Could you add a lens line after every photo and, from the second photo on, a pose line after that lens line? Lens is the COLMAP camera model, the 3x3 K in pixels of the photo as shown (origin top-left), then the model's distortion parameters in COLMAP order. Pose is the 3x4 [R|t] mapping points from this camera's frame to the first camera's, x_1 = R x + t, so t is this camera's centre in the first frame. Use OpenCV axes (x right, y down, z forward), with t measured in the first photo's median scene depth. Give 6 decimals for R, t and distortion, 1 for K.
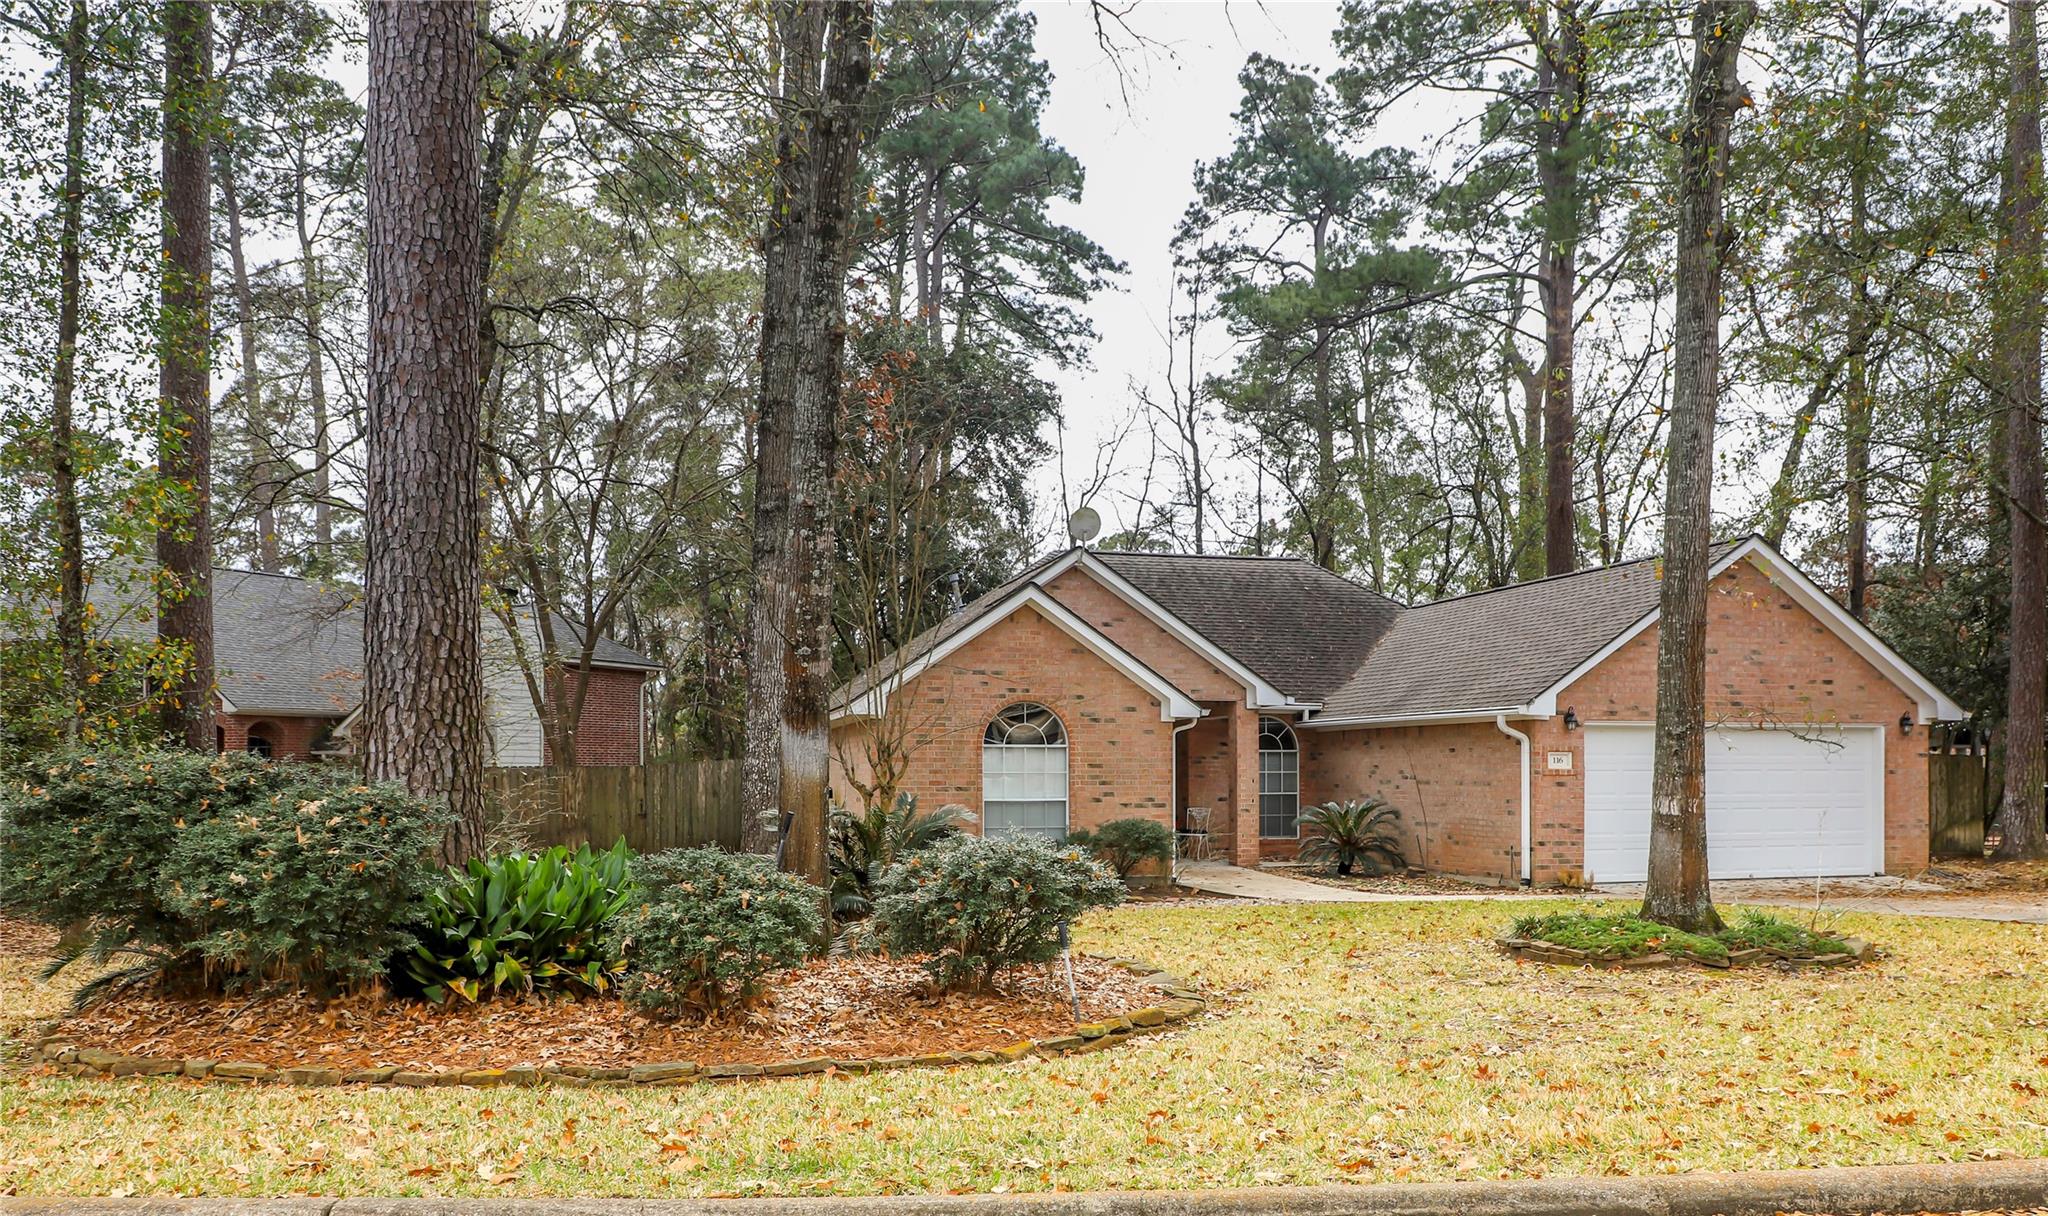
lens RADIAL K [[1510.2, 0, 1024.0], [0, 1510.2, 629.1], [0, 0, 1]] dist [-0.054624, 0.004676]
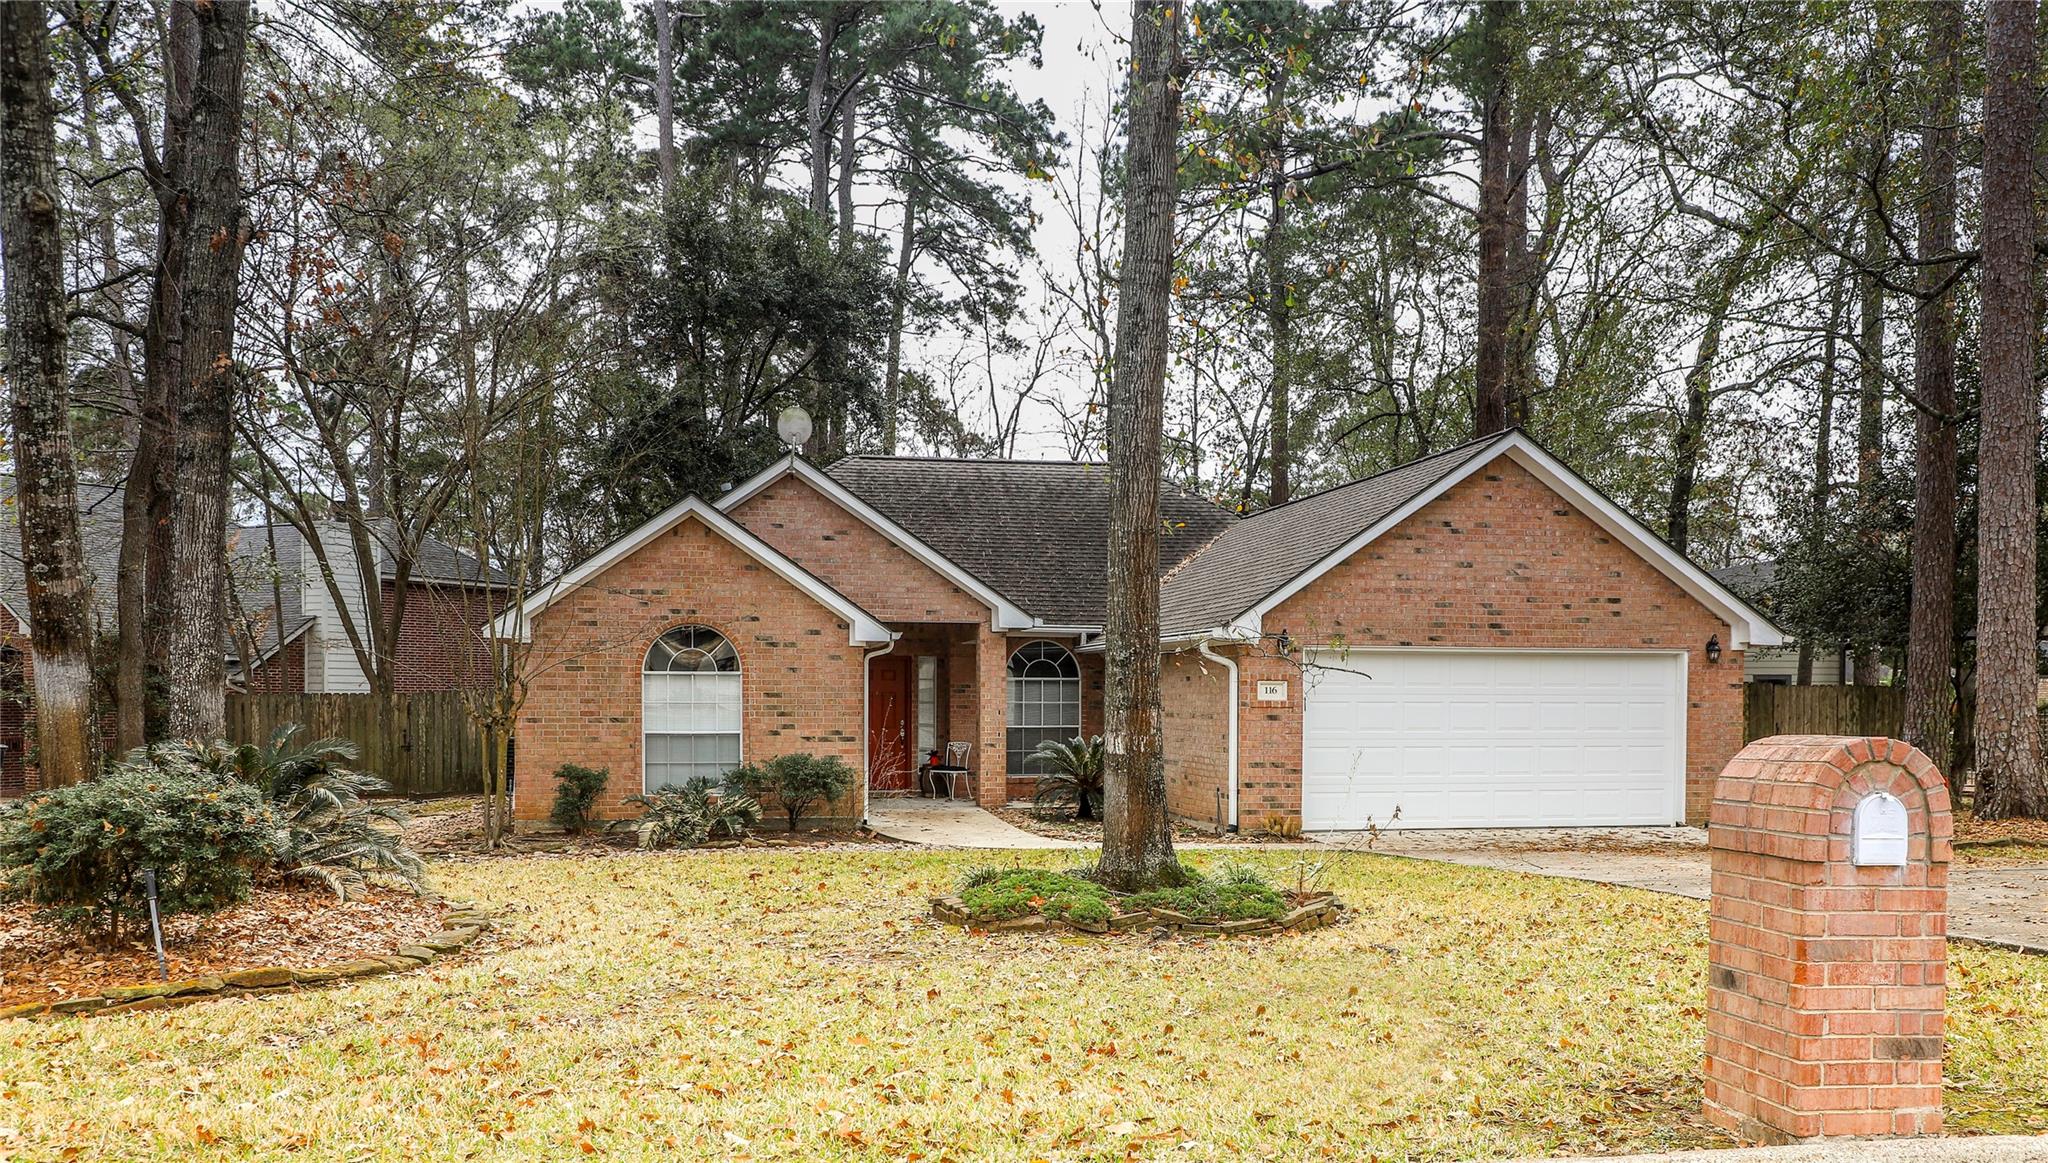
lens RADIAL K [[1657.1, 0, 1024.9], [0, 1657.1, 583.2], [0, 0, 1]] dist [-0.004326, 0.021099]
pose [[0.998249, -0.003285, -0.059058, 0.254320], [0.004668, 0.999718, 0.023282, 0.001615], [0.058965, -0.023517, 0.997983, 0.024056]]
